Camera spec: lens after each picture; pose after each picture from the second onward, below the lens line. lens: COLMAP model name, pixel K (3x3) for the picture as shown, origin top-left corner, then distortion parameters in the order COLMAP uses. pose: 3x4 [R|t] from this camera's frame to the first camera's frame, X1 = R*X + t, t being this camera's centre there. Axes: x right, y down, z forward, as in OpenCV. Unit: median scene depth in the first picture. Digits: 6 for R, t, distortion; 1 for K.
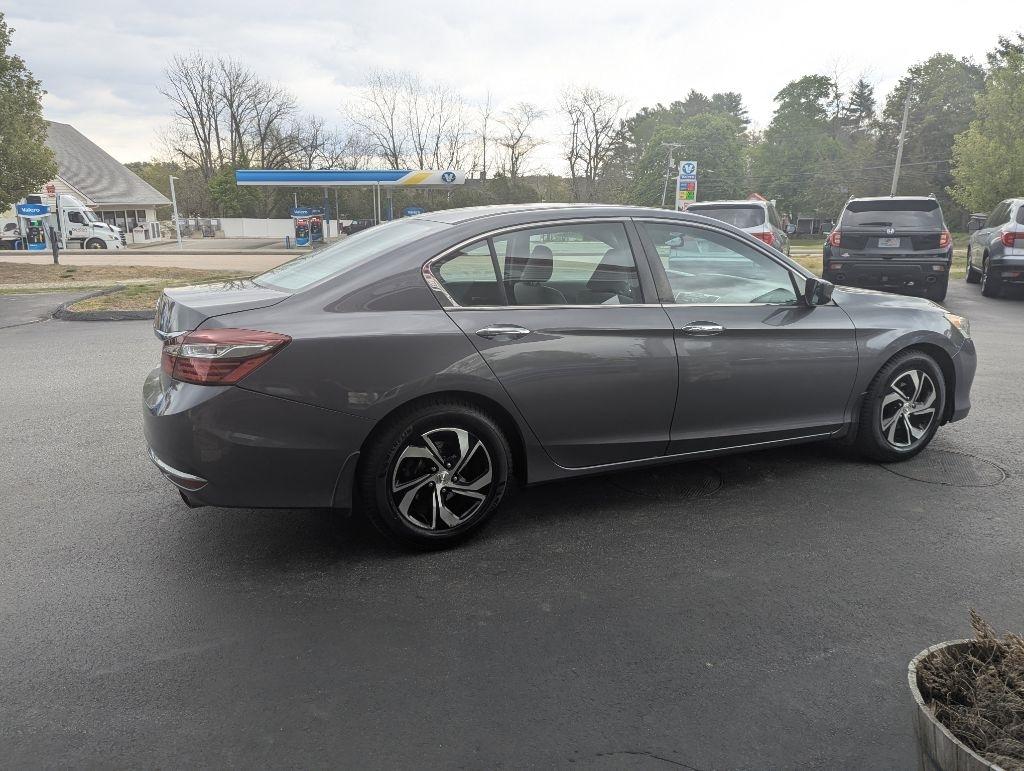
lens RADIAL K [[728.8, 0, 508.0], [0, 728.8, 392.7], [0, 0, 1]] dist [0.066009, -0.054981]
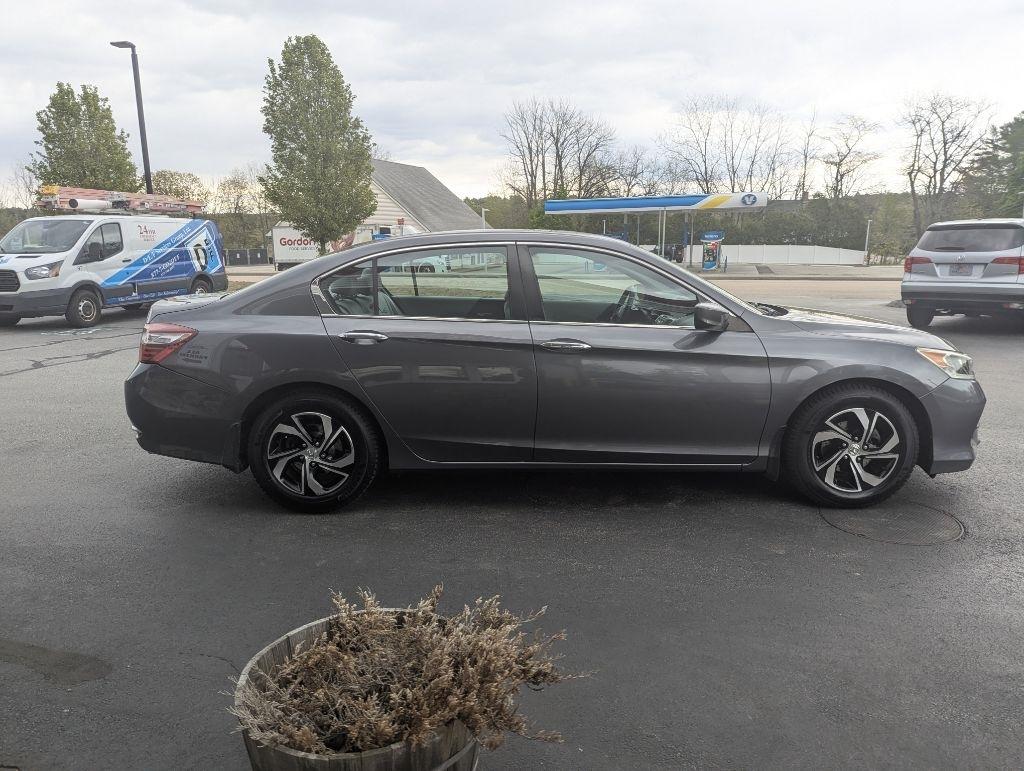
lens RADIAL K [[731.4, 0, 516.9], [0, 731.4, 390.9], [0, 0, 1]] dist [0.065135, -0.060258]
pose [[0.912533, 0.076068, -0.401866, 0.039044], [-0.090076, 0.995806, -0.016047, 0.000073], [0.398960, 0.050842, 0.915558, 0.000297]]
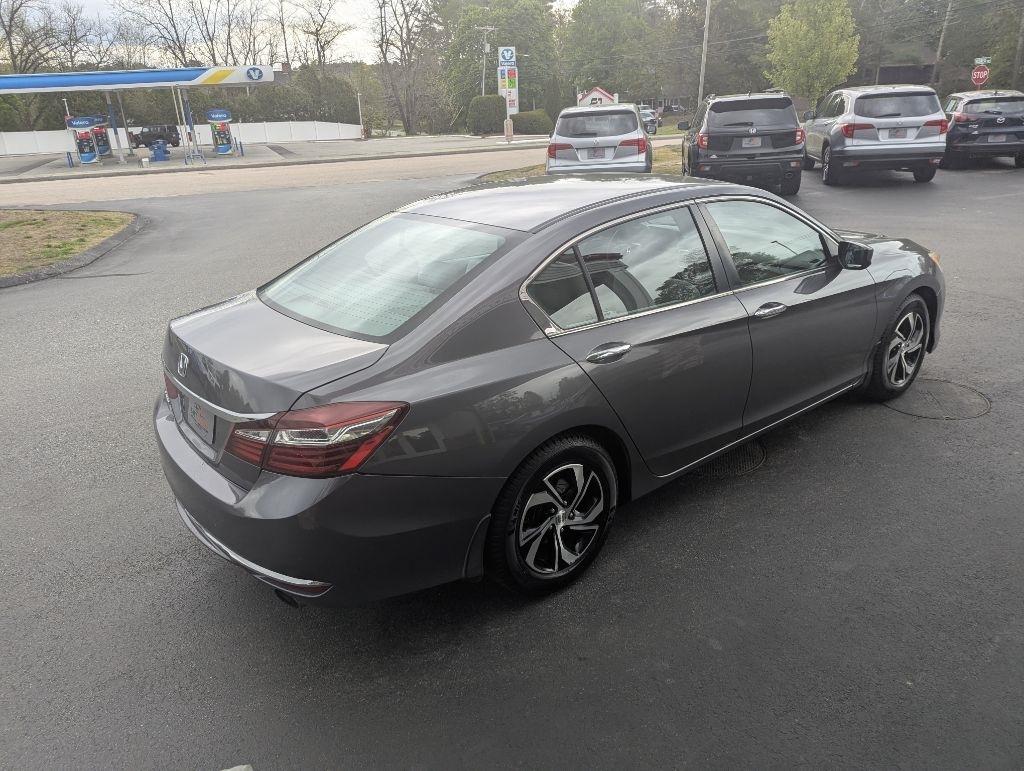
lens RADIAL K [[727.9, 0, 512.0], [0, 727.9, 385.5], [0, 0, 1]] dist [0.063874, -0.053800]
pose [[0.967091, -0.133388, 0.216662, -0.017920], [0.104211, 0.984515, 0.140959, -0.010060], [-0.232109, -0.113742, 0.966017, 0.007880]]
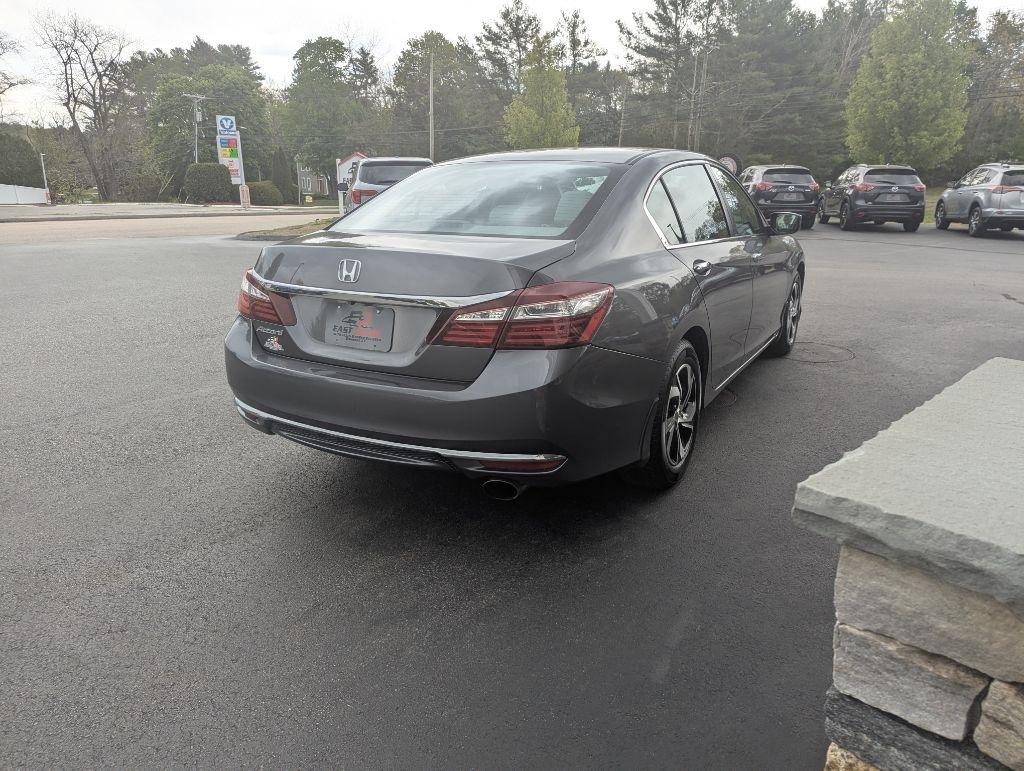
lens RADIAL K [[732.7, 0, 535.2], [0, 732.7, 385.4], [0, 0, 1]] dist [0.058294, -0.050125]
pose [[0.795525, -0.166315, 0.582649, -0.046039], [0.143568, 0.985948, 0.085413, -0.002170], [-0.588667, 0.015701, 0.808223, 0.015778]]
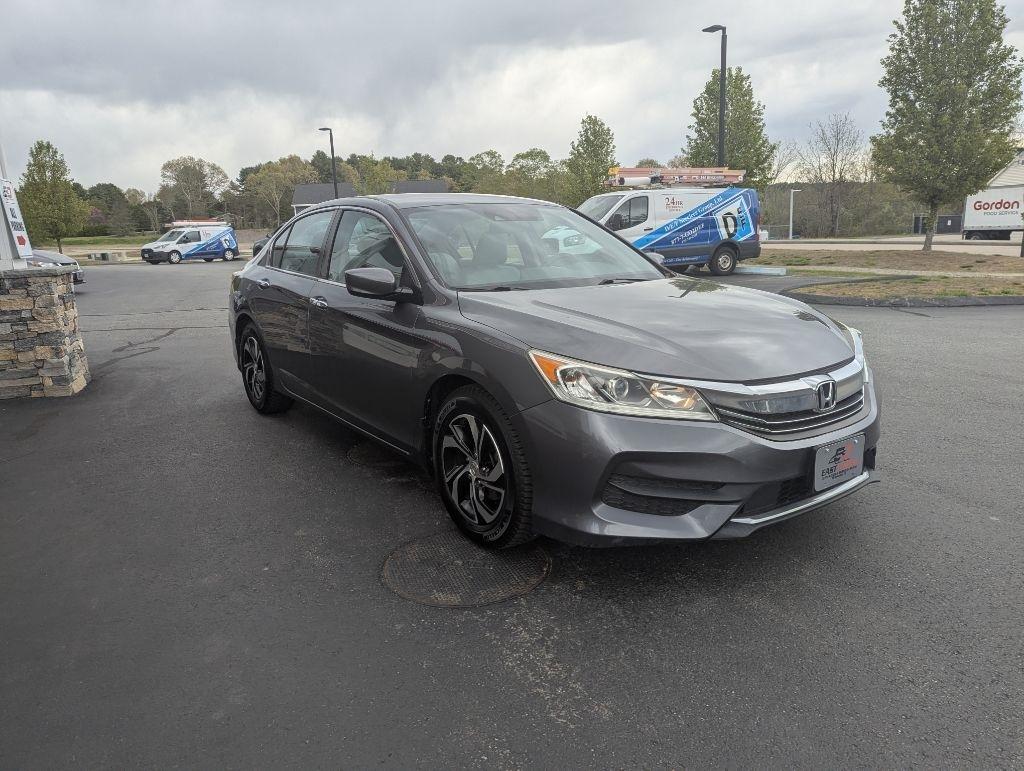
lens RADIAL K [[723.5, 0, 494.6], [0, 723.5, 394.5], [0, 0, 1]] dist [0.065600, -0.054909]
pose [[0.185203, 0.221886, -0.957323, 0.089190], [-0.207235, 0.961086, 0.182666, -0.013284], [0.960601, 0.164560, 0.223978, 0.063957]]
